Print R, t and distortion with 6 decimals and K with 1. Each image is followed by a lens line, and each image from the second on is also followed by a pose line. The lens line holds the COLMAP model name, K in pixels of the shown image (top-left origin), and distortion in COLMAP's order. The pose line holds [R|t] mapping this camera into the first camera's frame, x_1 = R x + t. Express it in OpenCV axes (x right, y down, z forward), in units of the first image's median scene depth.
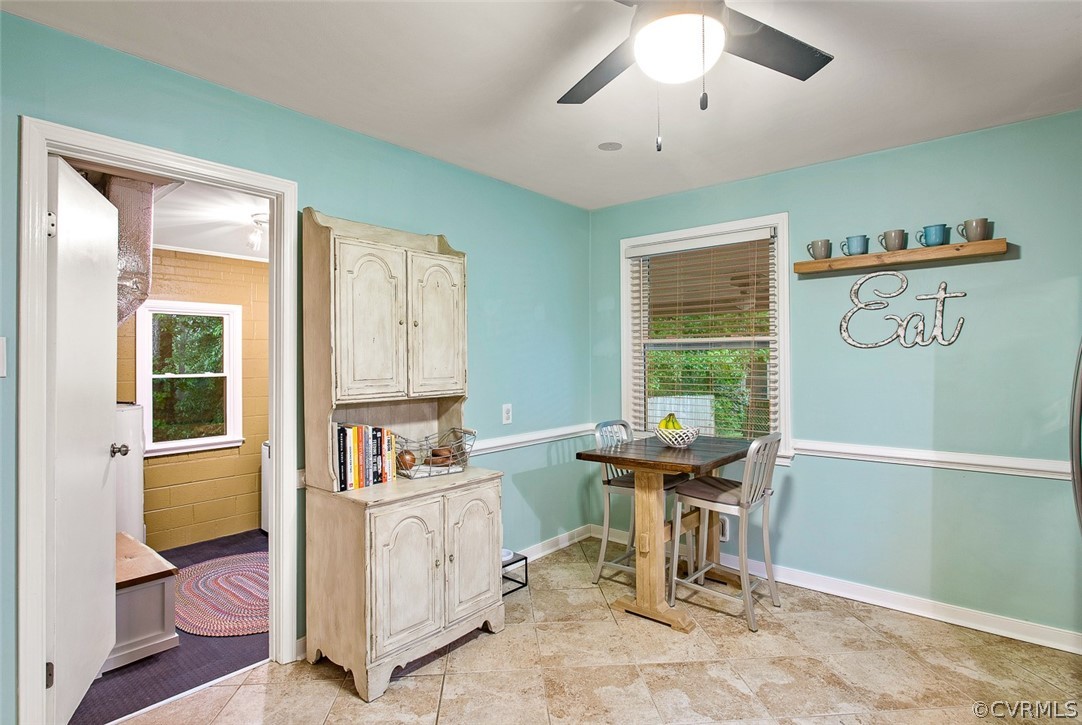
lens RADIAL K [[555.5, 0, 535.4], [0, 555.5, 358.6], [0, 0, 1]] dist [-0.006003, 0.000085]
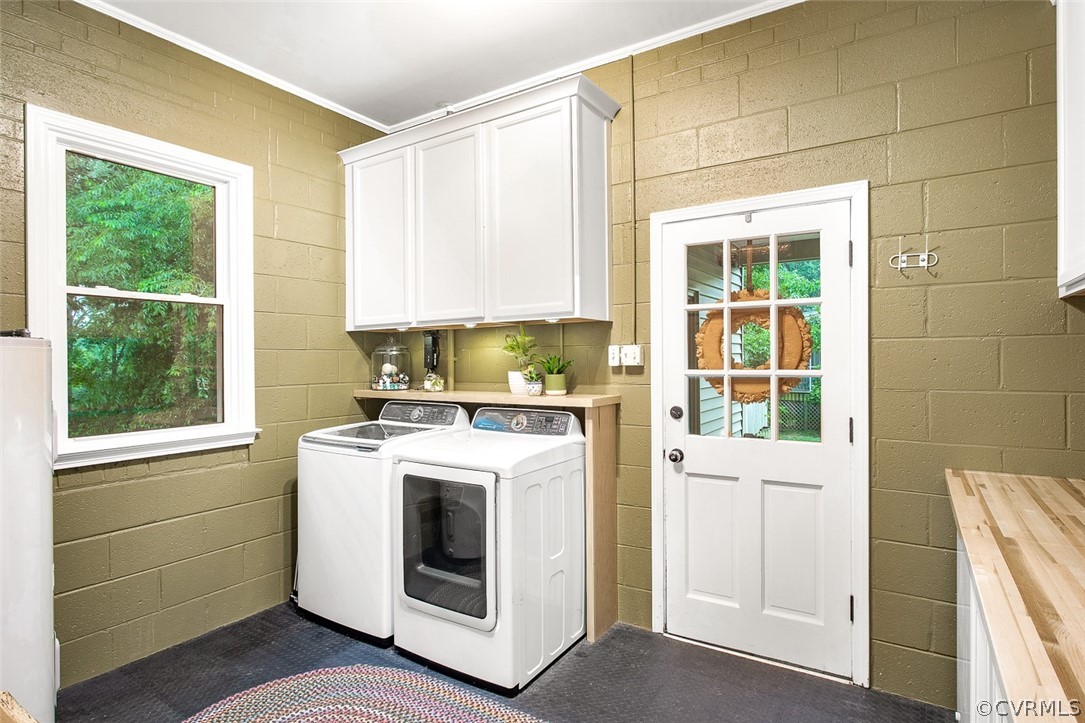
lens RADIAL K [[597.0, 0, 549.4], [0, 597.0, 359.4], [0, 0, 1]] dist [-0.001757, -0.000825]
pose [[0.993759, -0.001568, 0.111539, -0.333951], [0.000584, 0.999961, 0.008857, 0.078456], [-0.111549, -0.008736, 0.993721, 0.445614]]
